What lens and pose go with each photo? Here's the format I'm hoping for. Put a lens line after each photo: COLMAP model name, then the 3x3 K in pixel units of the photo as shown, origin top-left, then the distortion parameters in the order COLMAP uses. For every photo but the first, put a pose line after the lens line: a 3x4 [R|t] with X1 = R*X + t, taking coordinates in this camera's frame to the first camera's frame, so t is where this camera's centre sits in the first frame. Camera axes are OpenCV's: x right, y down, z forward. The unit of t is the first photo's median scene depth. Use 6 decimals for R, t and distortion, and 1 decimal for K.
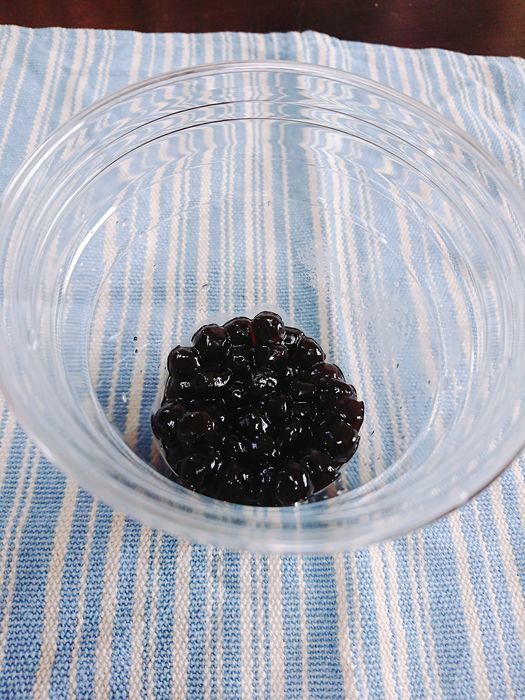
lens RADIAL K [[527.1, 0, 262.5], [0, 527.1, 350.0], [0, 0, 1]] dist [-0.107376, -0.001565]
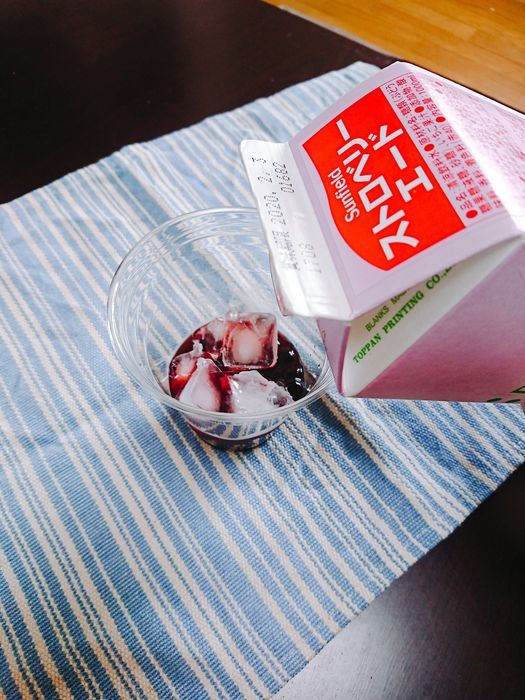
lens RADIAL K [[527.1, 0, 262.5], [0, 527.1, 350.0], [0, 0, 1]] dist [-0.107376, -0.001565]
pose [[0.808467, -0.518544, 0.278375, -0.275521], [0.515734, 0.852073, 0.089388, -0.106363], [-0.283548, 0.071301, 0.956304, -0.381393]]
